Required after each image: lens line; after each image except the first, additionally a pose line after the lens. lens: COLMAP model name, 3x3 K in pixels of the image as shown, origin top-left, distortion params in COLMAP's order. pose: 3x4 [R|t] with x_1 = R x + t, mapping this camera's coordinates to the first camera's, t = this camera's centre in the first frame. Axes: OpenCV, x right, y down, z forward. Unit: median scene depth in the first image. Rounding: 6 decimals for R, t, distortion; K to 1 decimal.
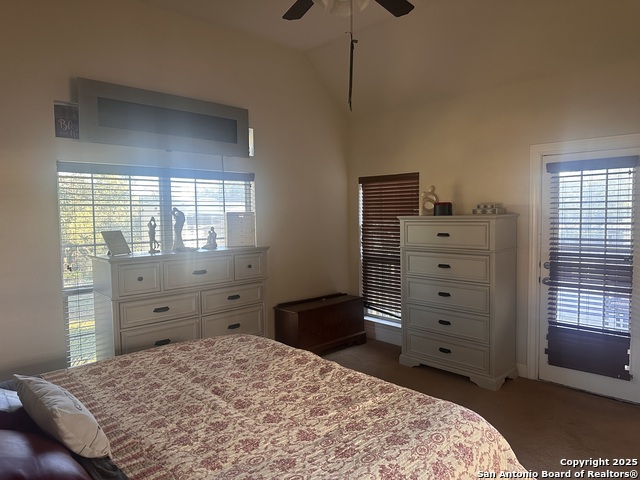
lens RADIAL K [[444.0, 0, 322.2], [0, 444.0, 229.7], [0, 0, 1]] dist [0.111575, -0.137121]
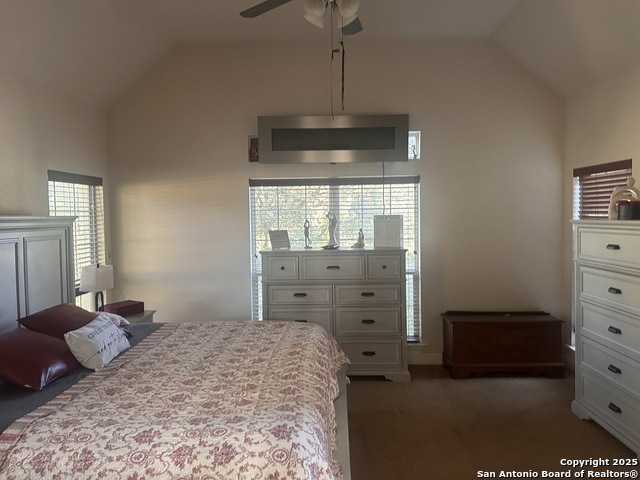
lens RADIAL K [[444.0, 0, 322.2], [0, 444.0, 229.7], [0, 0, 1]] dist [0.111575, -0.137121]
pose [[0.697055, 0.025758, -0.716555, 0.480416], [-0.020652, 0.999661, 0.015845, -0.018851], [0.716720, 0.003753, 0.697350, 0.169121]]
